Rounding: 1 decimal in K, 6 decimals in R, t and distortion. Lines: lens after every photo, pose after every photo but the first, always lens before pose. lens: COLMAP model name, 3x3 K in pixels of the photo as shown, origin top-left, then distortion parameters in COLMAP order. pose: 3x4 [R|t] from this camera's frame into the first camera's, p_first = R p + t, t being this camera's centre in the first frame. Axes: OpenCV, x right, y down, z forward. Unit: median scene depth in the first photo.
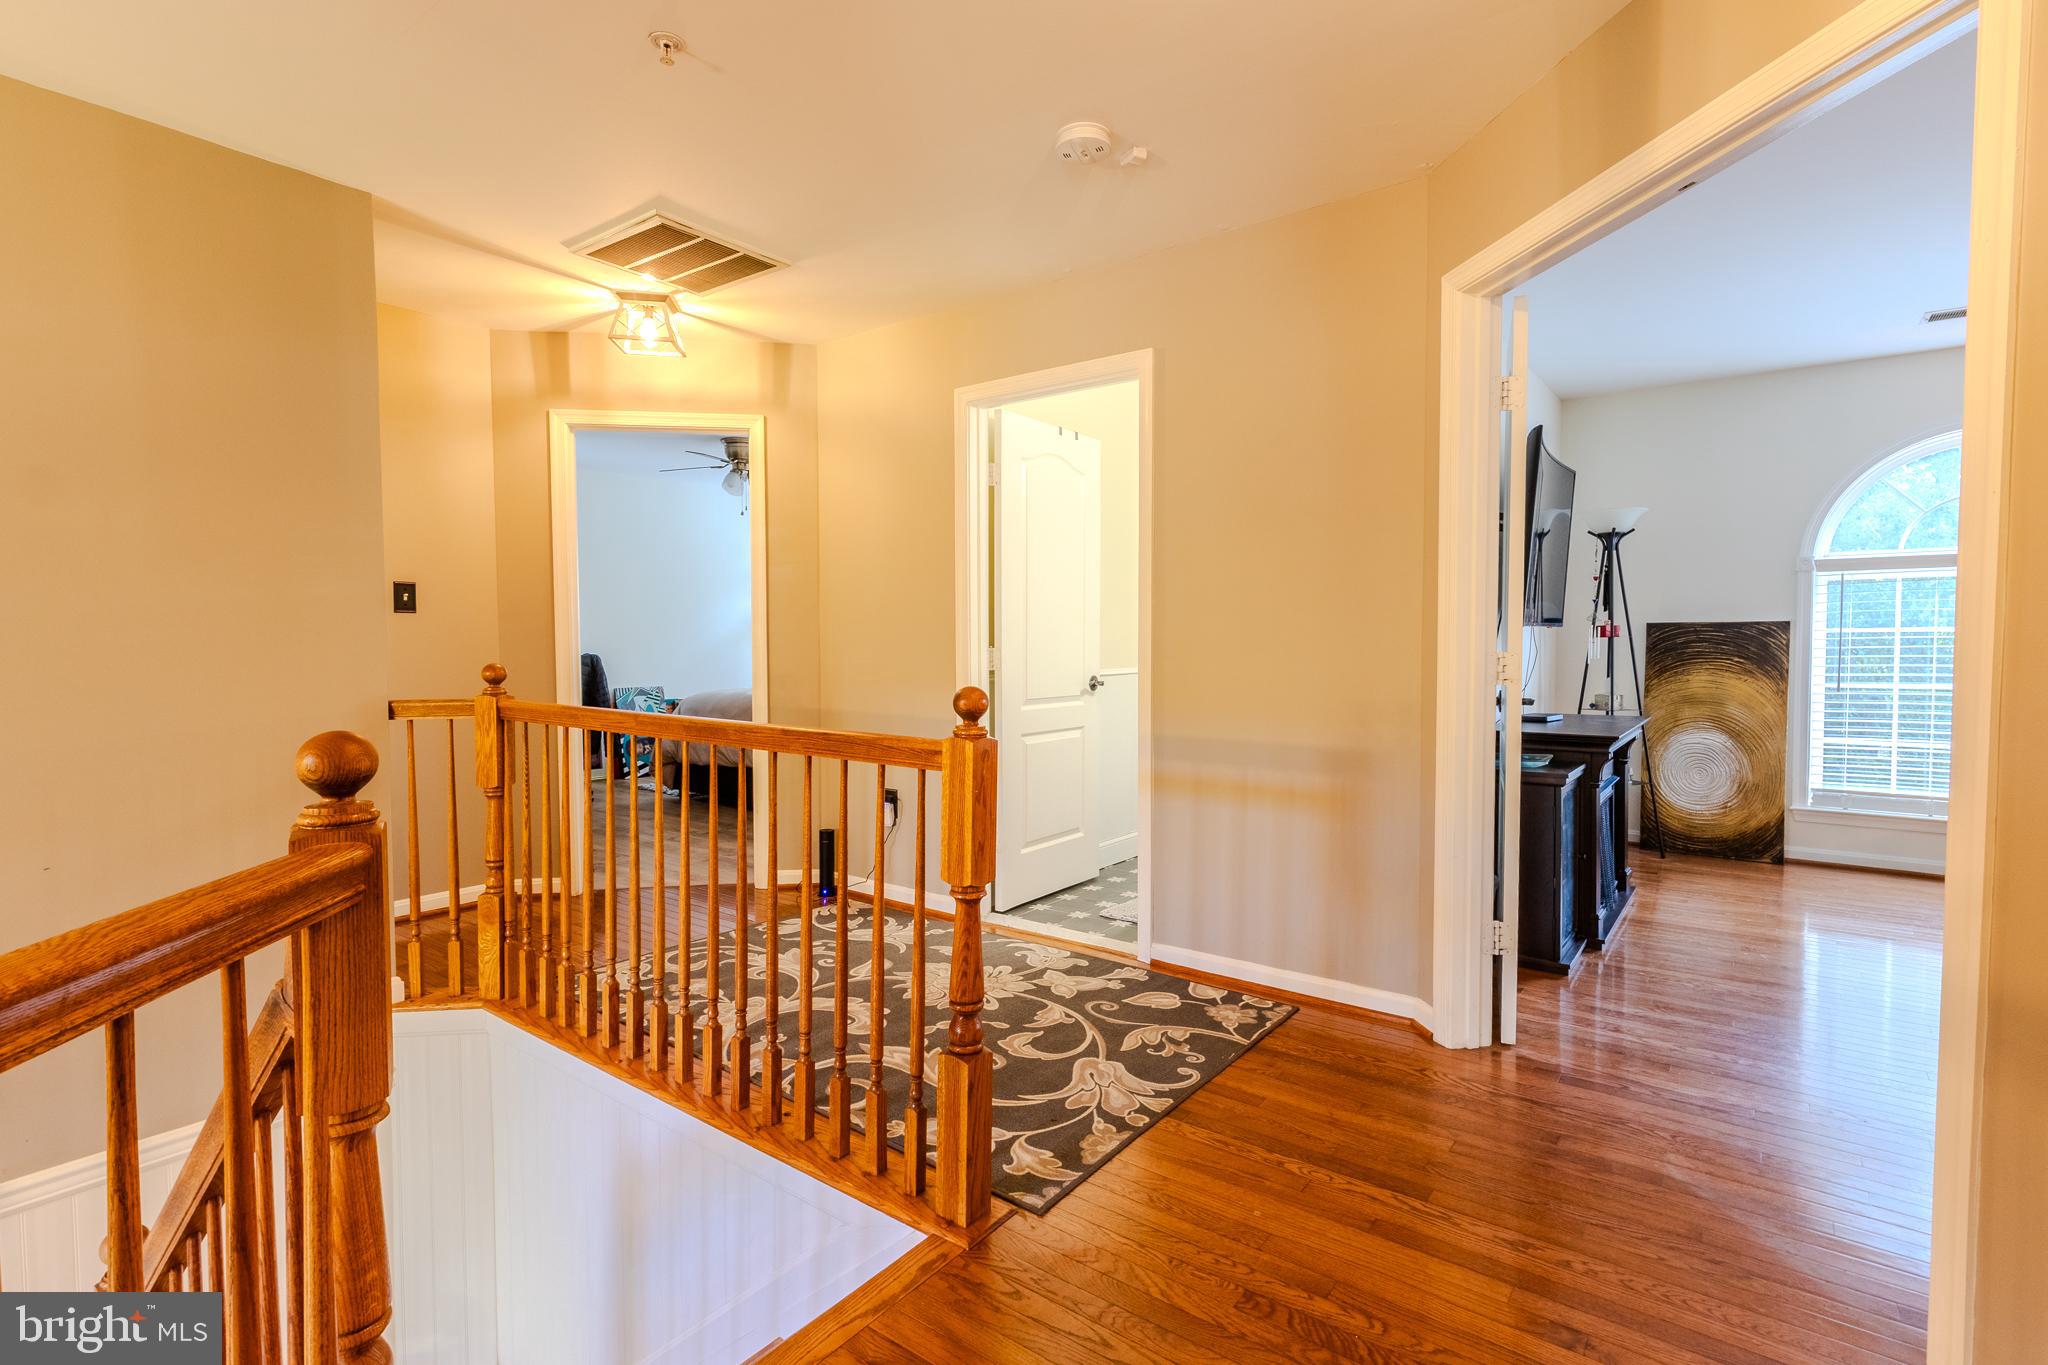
lens RADIAL K [[967.8, 0, 1020.5], [0, 967.8, 680.8], [0, 0, 1]] dist [0.003056, 0.000412]
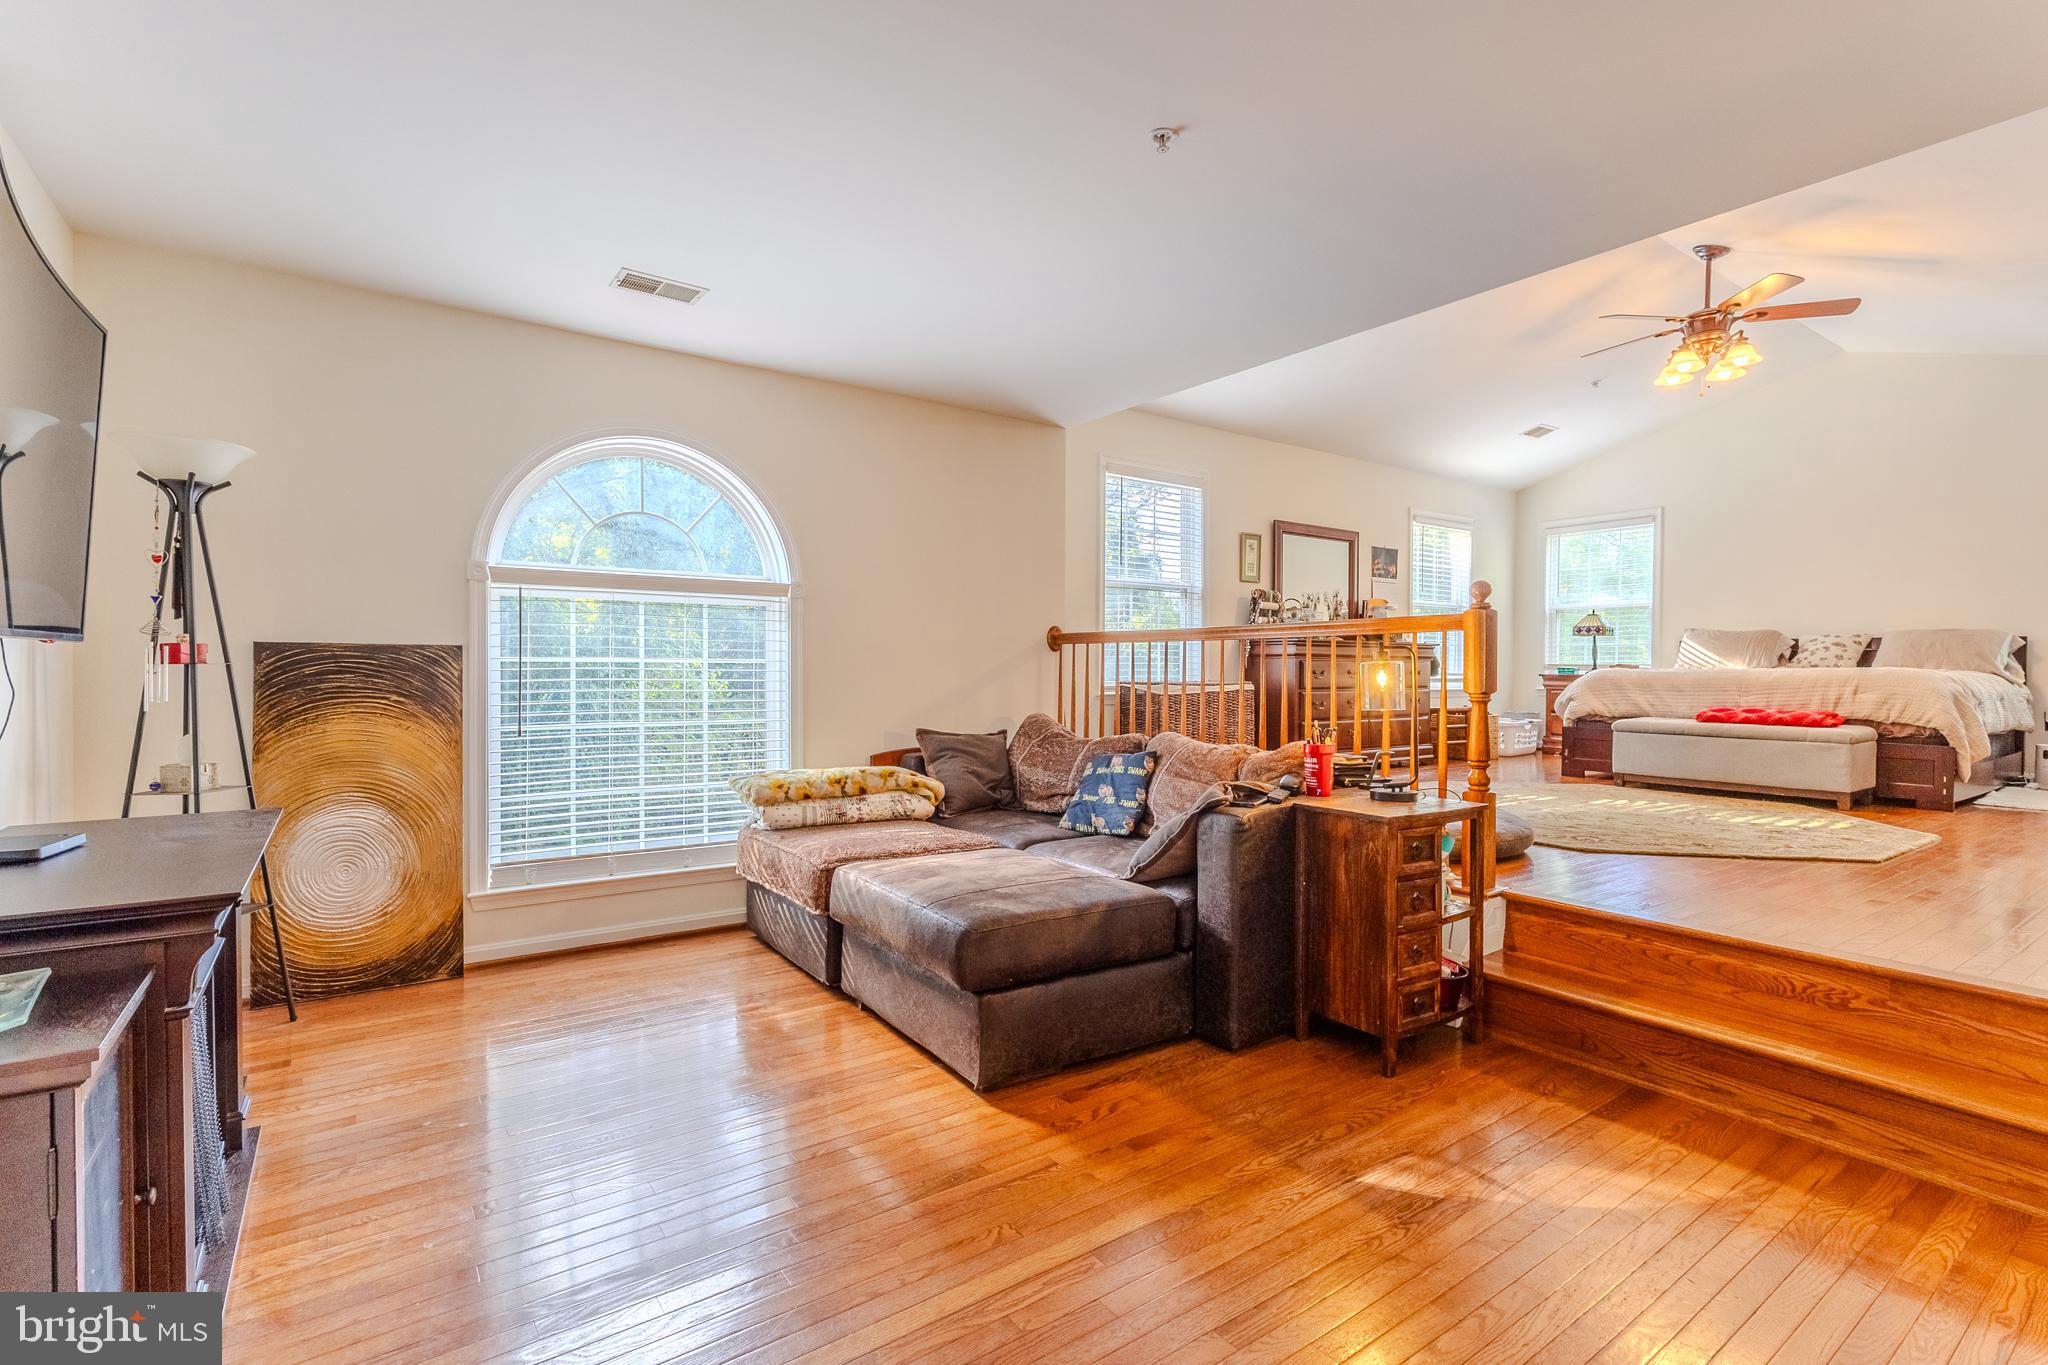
lens RADIAL K [[948.5, 0, 1025.5], [0, 948.5, 675.0], [0, 0, 1]] dist [0.003852, 0.000652]
pose [[0.285443, -0.000548, 0.958395, 0.218947], [0.032199, 0.999441, -0.009018, -0.018320], [-0.957855, 0.033434, 0.285301, 0.380213]]
